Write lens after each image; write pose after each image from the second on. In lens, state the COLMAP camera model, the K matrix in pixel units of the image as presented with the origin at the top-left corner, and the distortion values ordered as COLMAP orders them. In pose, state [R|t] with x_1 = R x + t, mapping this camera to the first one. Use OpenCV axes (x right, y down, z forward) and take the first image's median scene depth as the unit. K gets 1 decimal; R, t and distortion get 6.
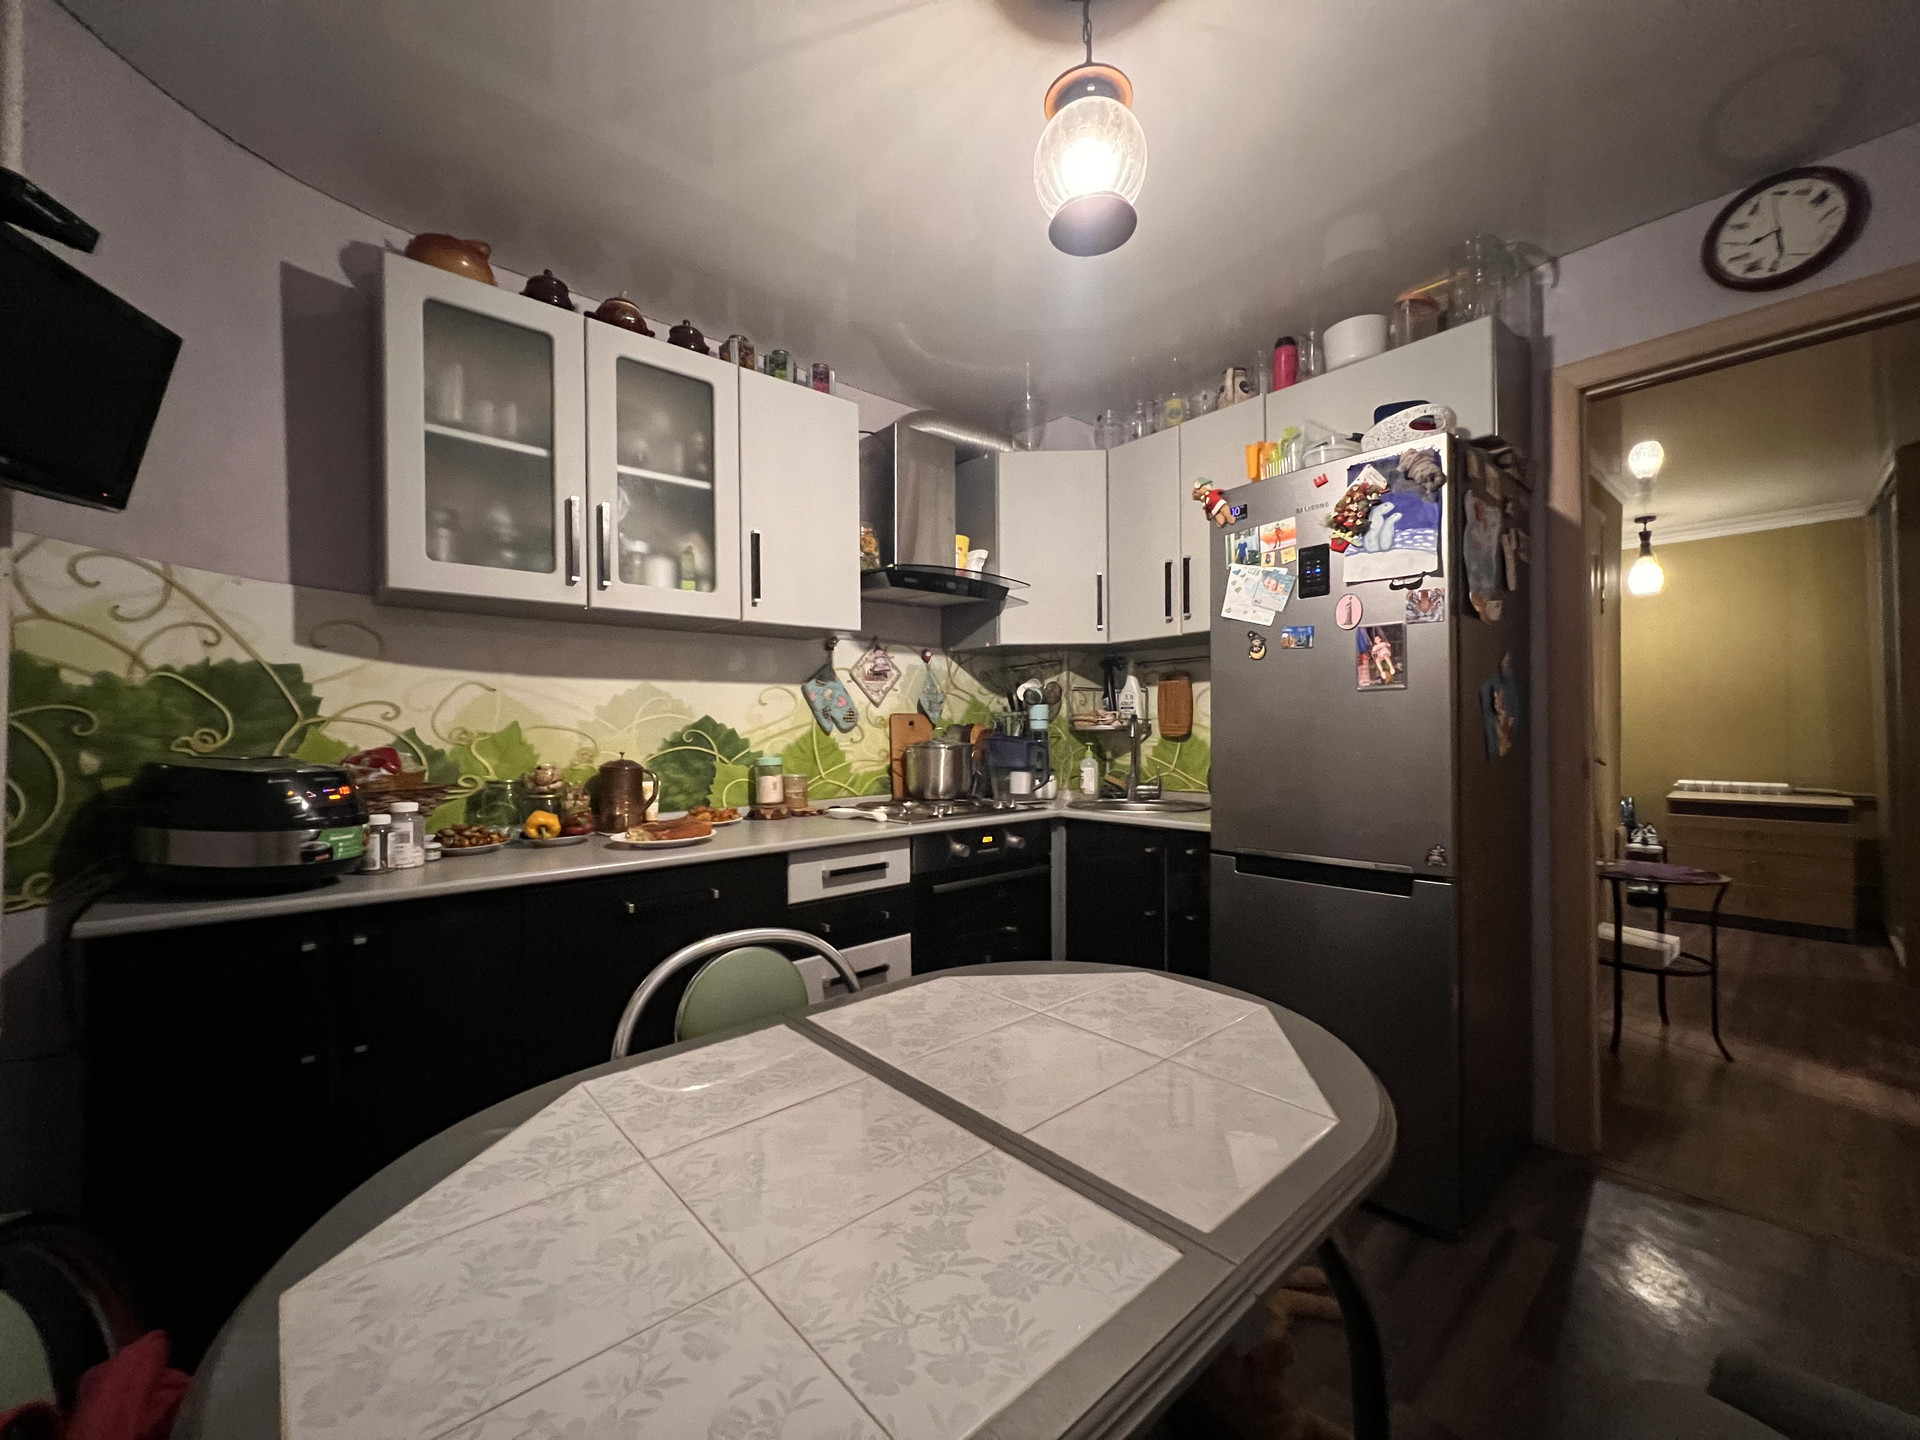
lens RADIAL K [[768.6, 0, 955.8], [0, 768.6, 723.7], [0, 0, 1]] dist [-0.002241, -0.000076]
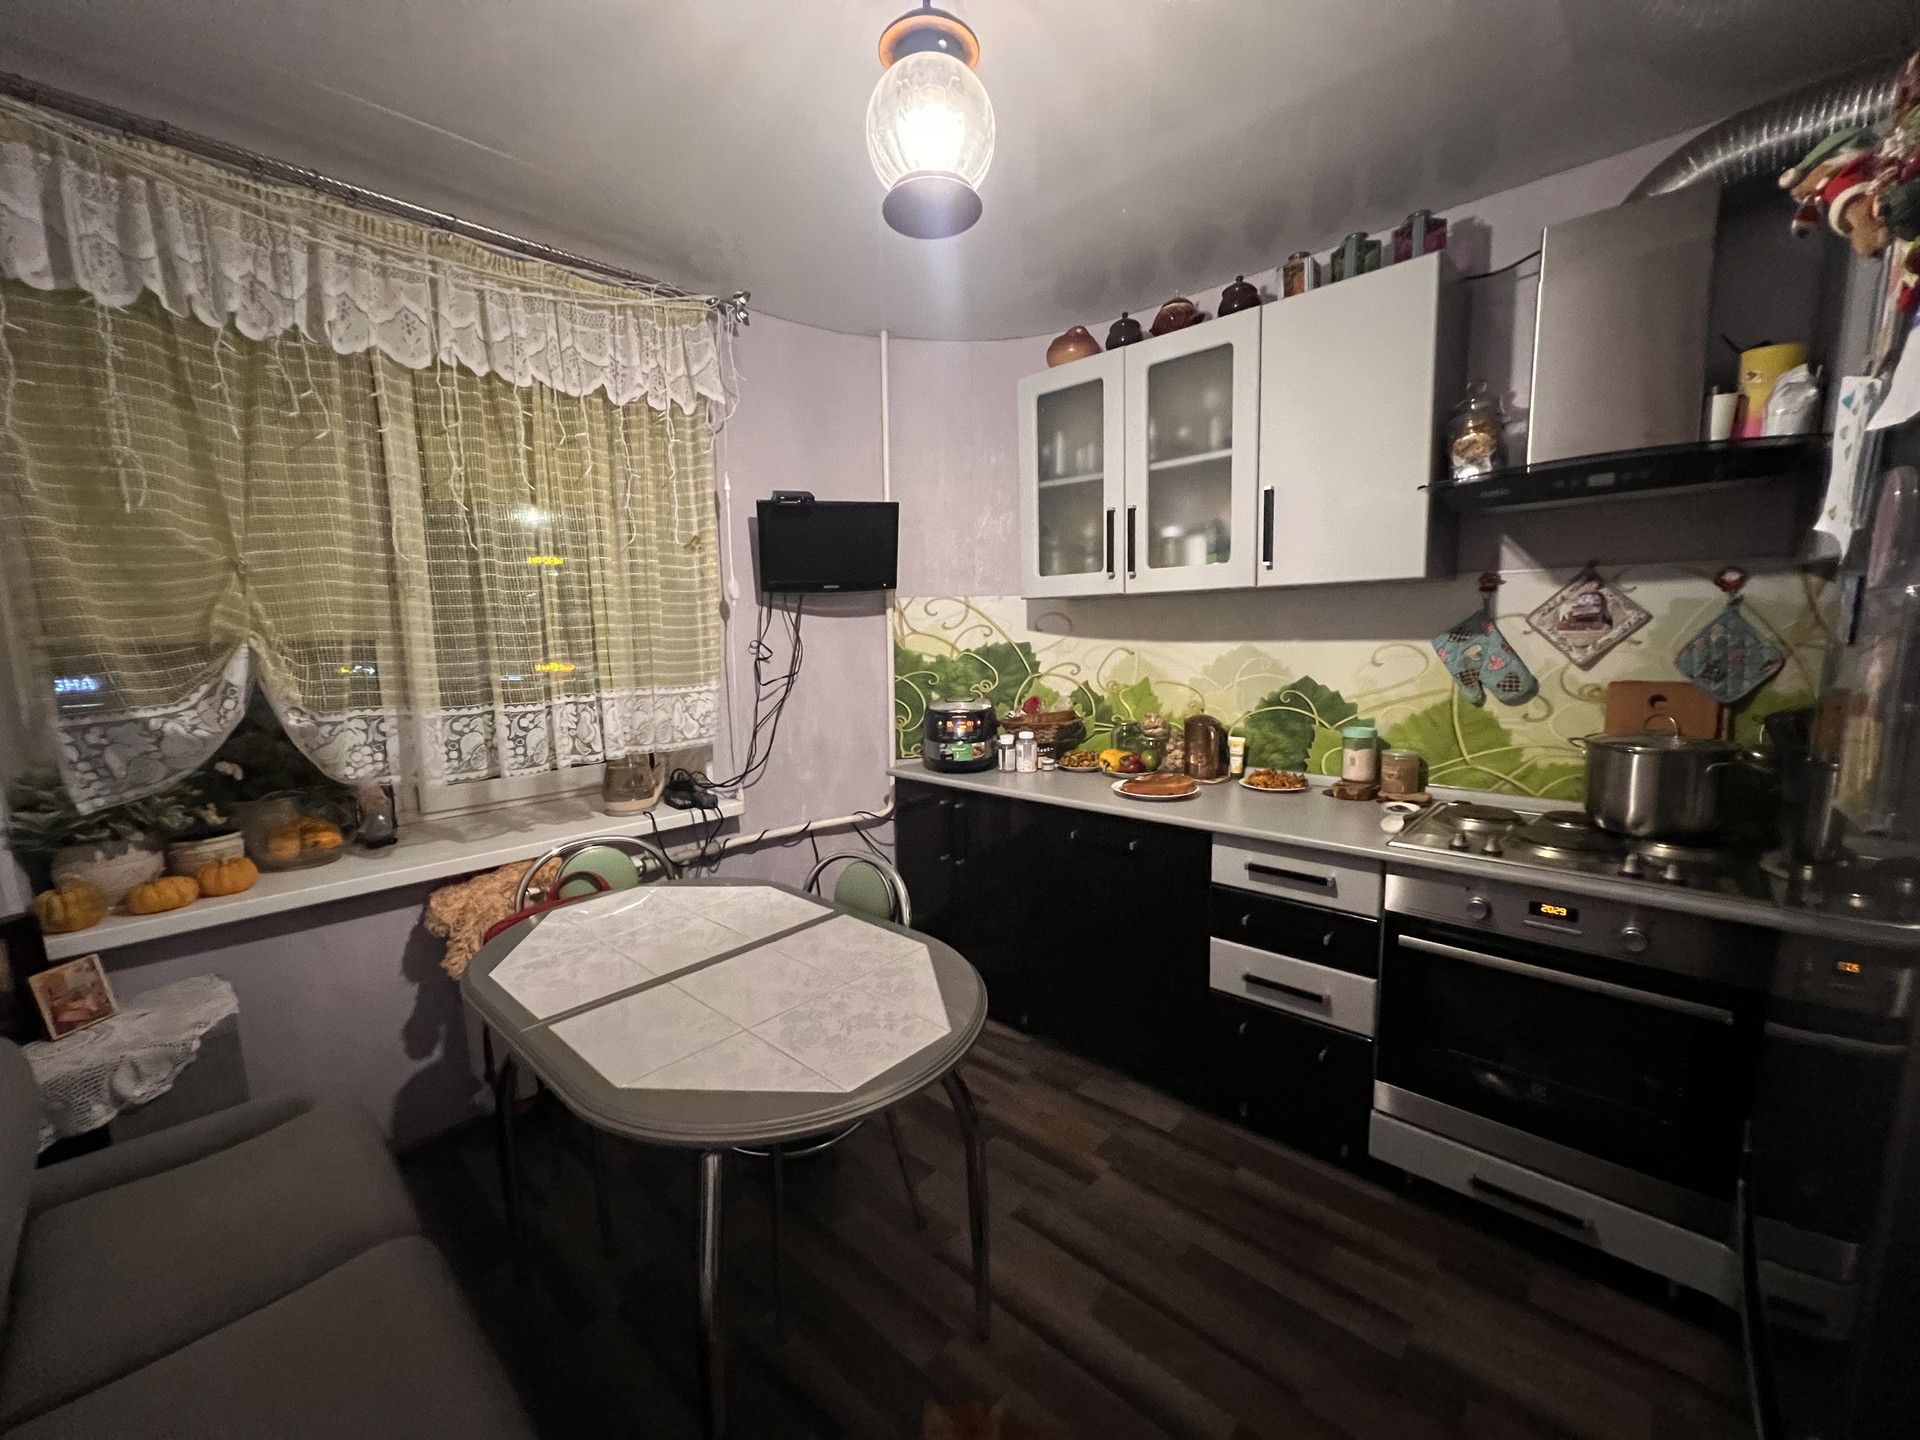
lens RADIAL K [[768.6, 0, 956.7], [0, 768.6, 725.6], [0, 0, 1]] dist [-0.002241, -0.000076]
pose [[0.096142, 0.135822, -0.986057, 0.674418], [0.030223, 0.989791, 0.139284, -0.110988], [0.994909, -0.043193, 0.091056, 0.551700]]
